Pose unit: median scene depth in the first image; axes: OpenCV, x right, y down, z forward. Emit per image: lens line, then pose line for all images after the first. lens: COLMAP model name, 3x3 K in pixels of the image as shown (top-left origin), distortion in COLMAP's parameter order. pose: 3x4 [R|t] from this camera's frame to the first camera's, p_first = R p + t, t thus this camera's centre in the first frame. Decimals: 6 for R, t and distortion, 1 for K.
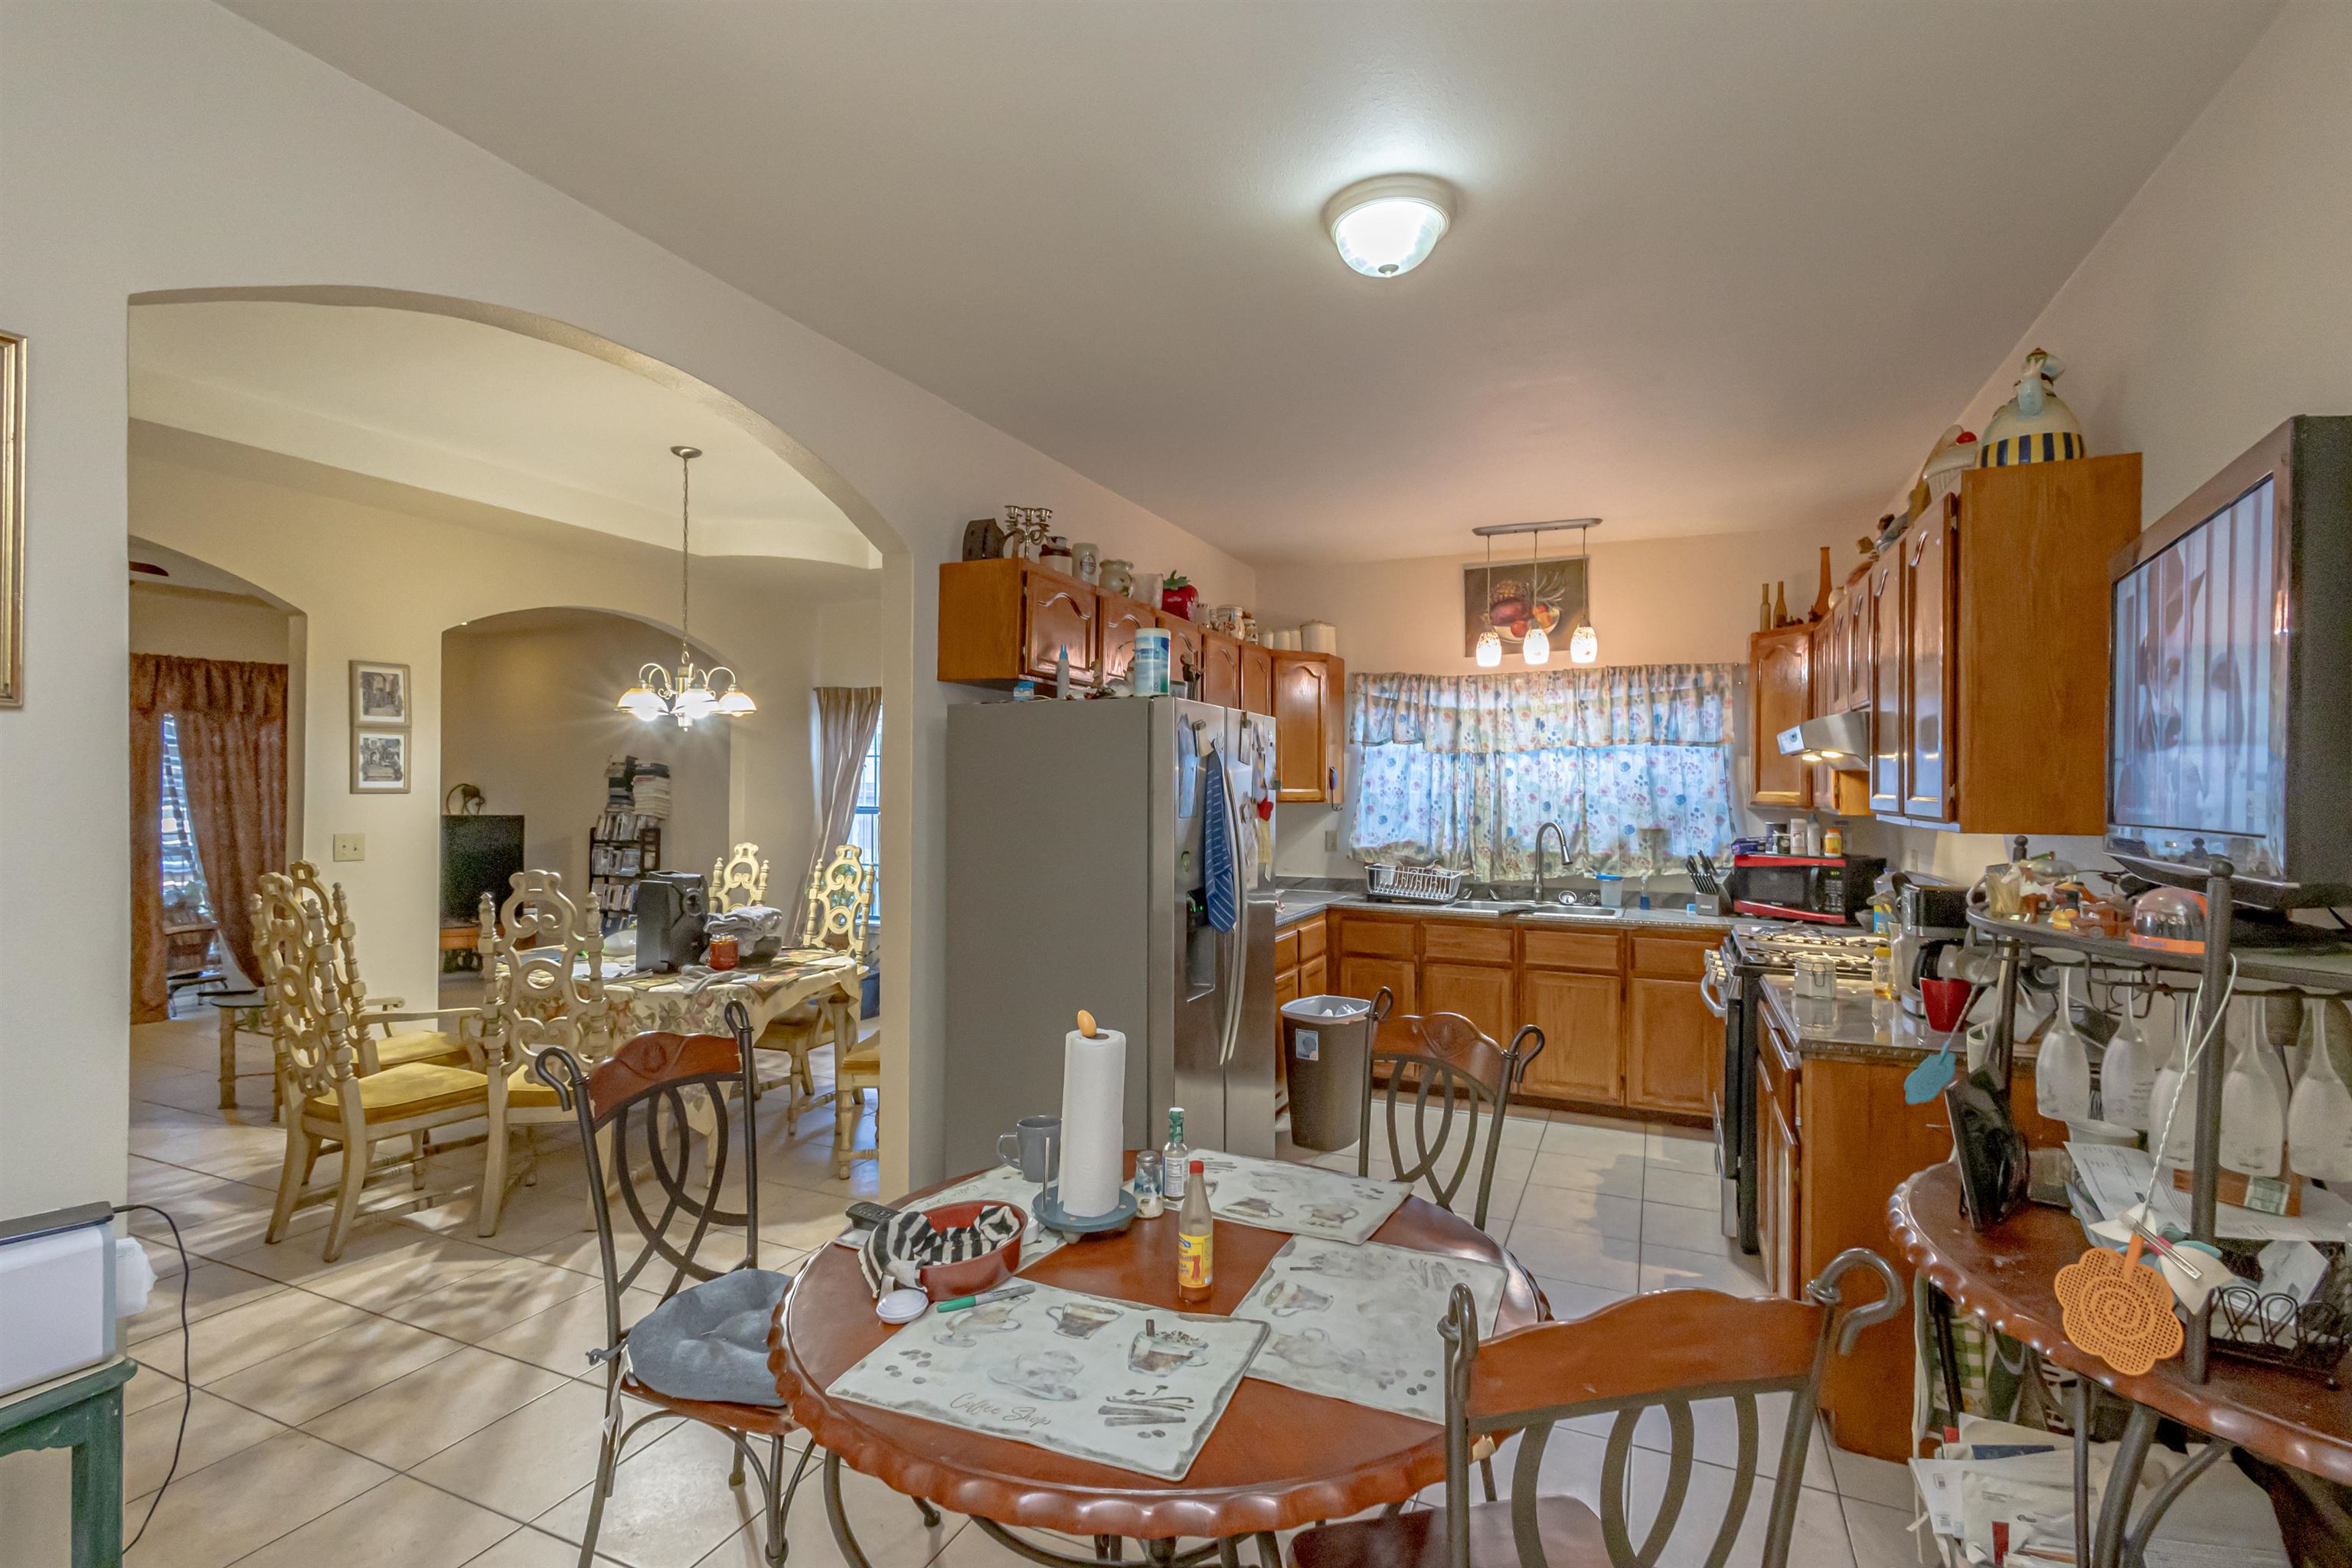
lens RADIAL K [[1083.2, 0, 1179.6], [0, 1083.2, 782.6], [0, 0, 1]] dist [0.009008, 0.000397]
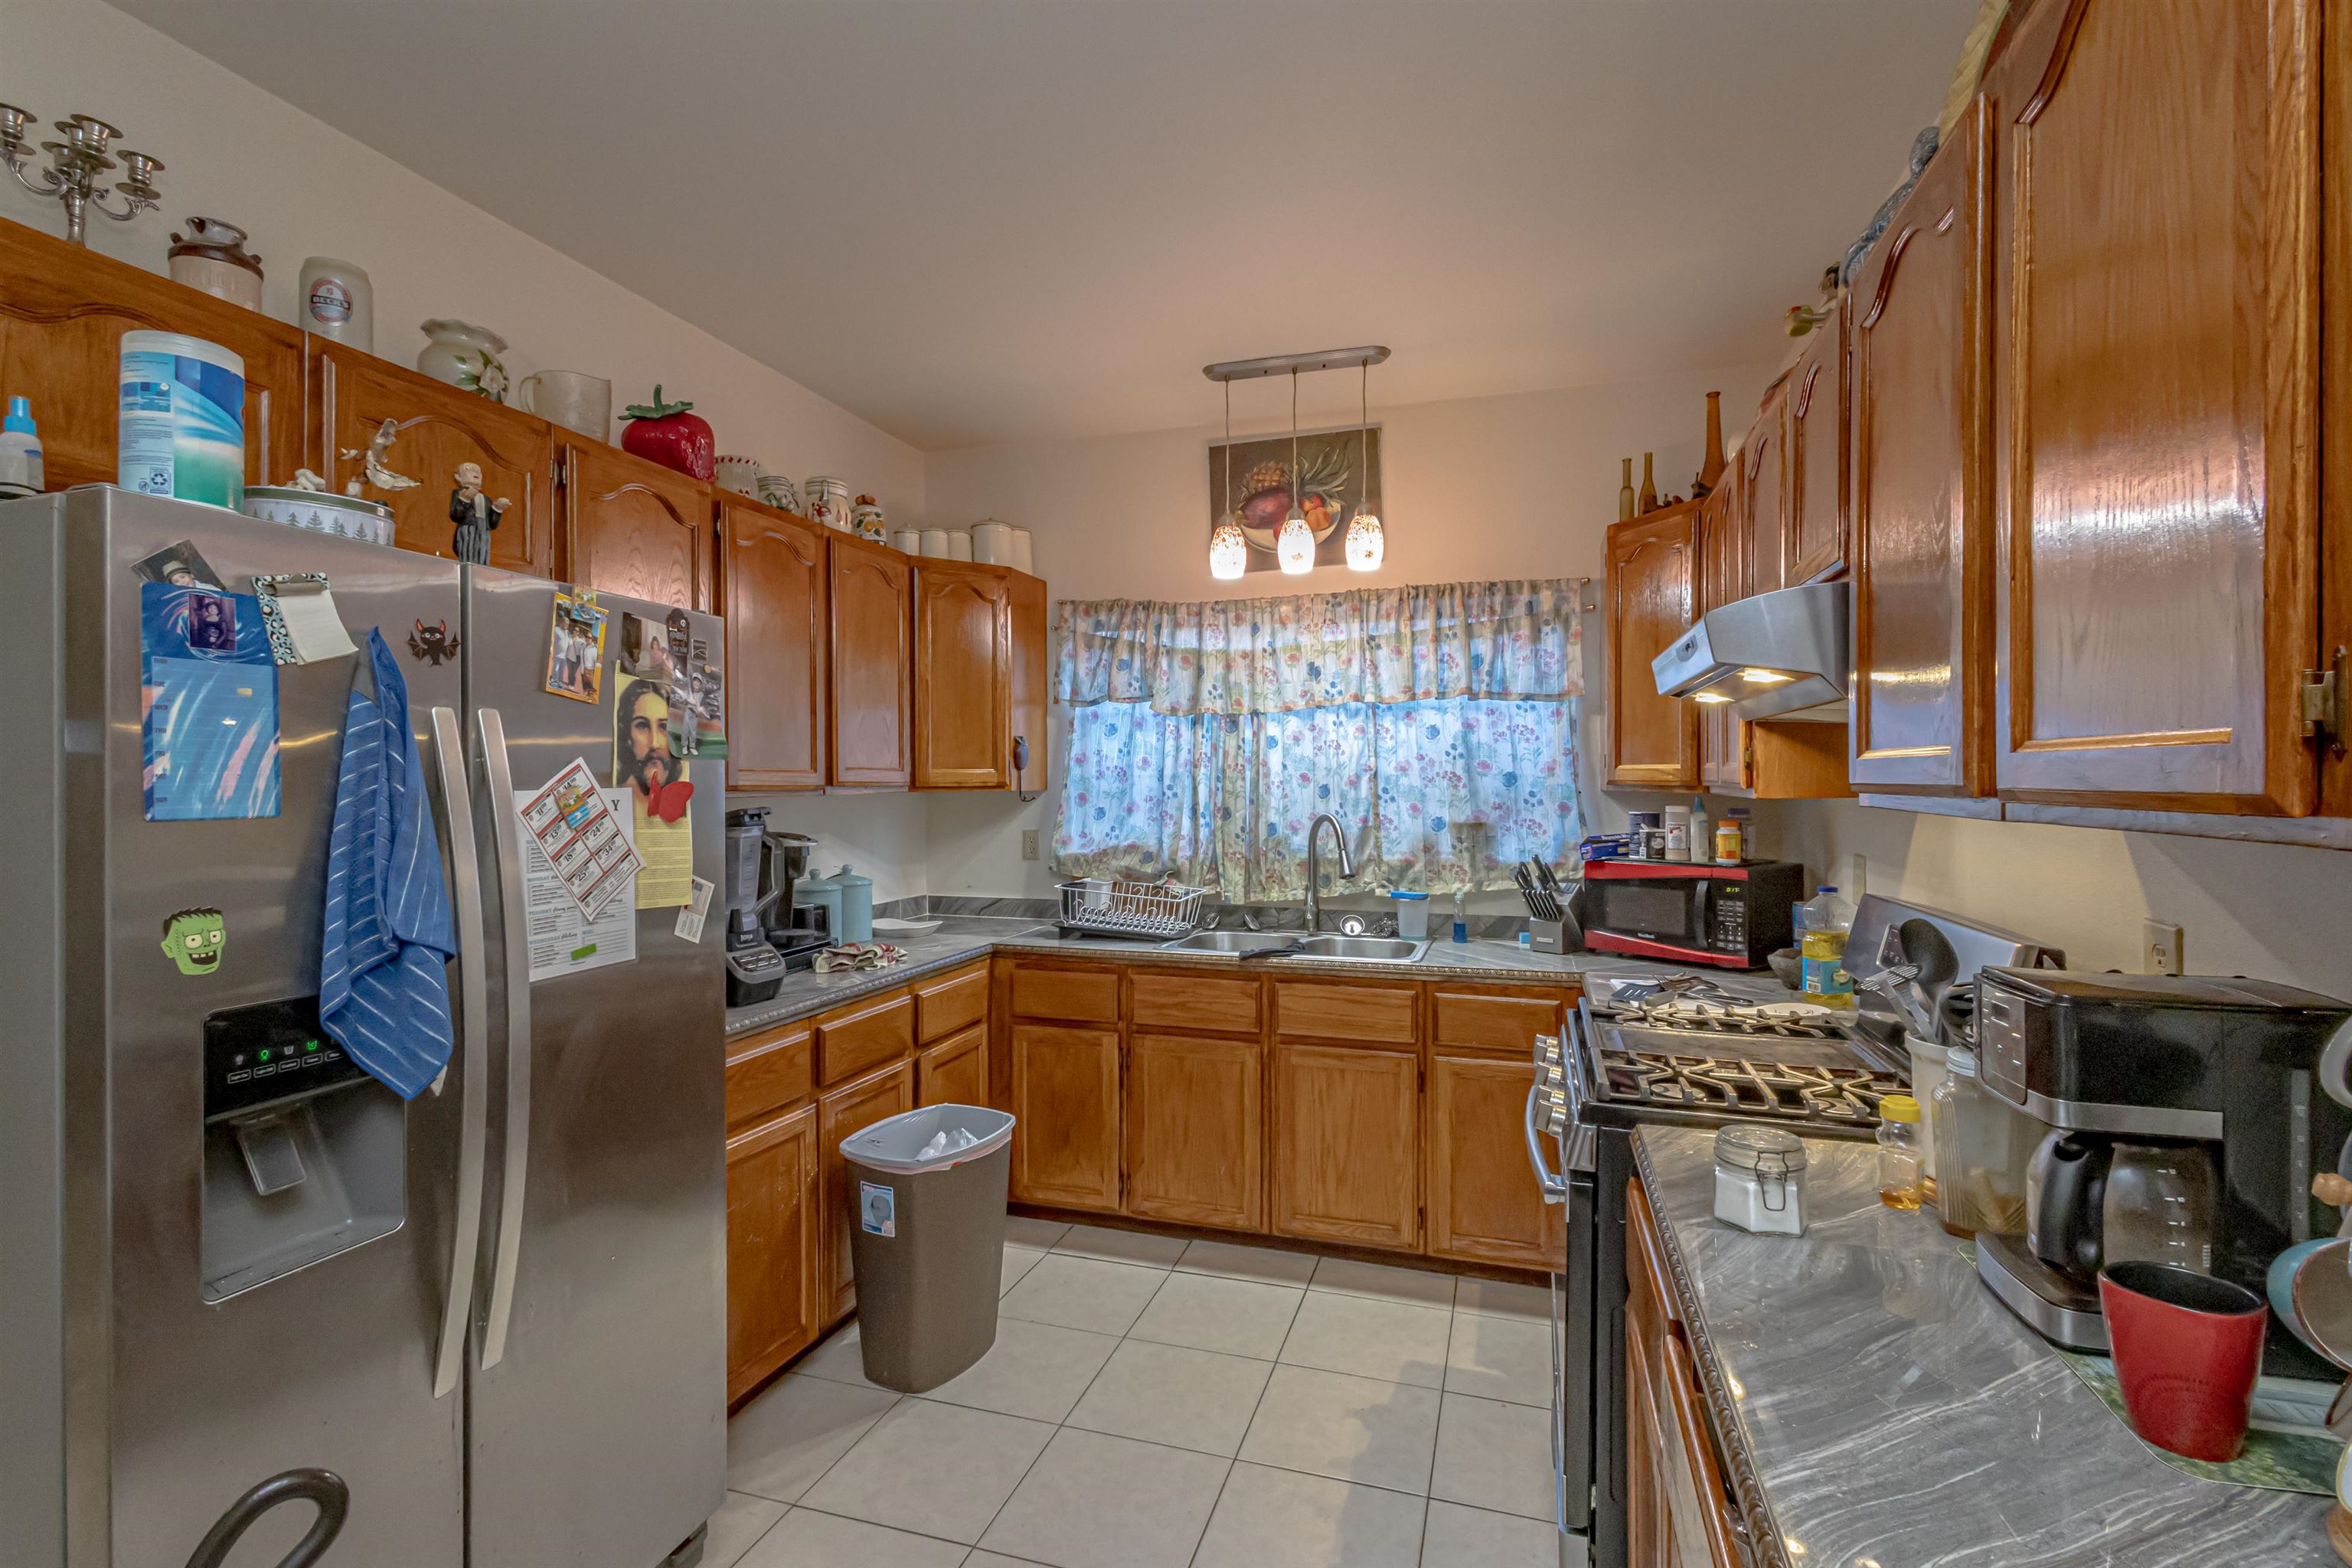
lens RADIAL K [[1083.2, 0, 1179.6], [0, 1083.2, 782.6], [0, 0, 1]] dist [0.009008, 0.000397]
pose [[0.993721, -0.008097, 0.111592, 0.177672], [0.007386, 0.999950, 0.006789, 0.011402], [-0.111641, -0.005922, 0.993731, 0.342714]]
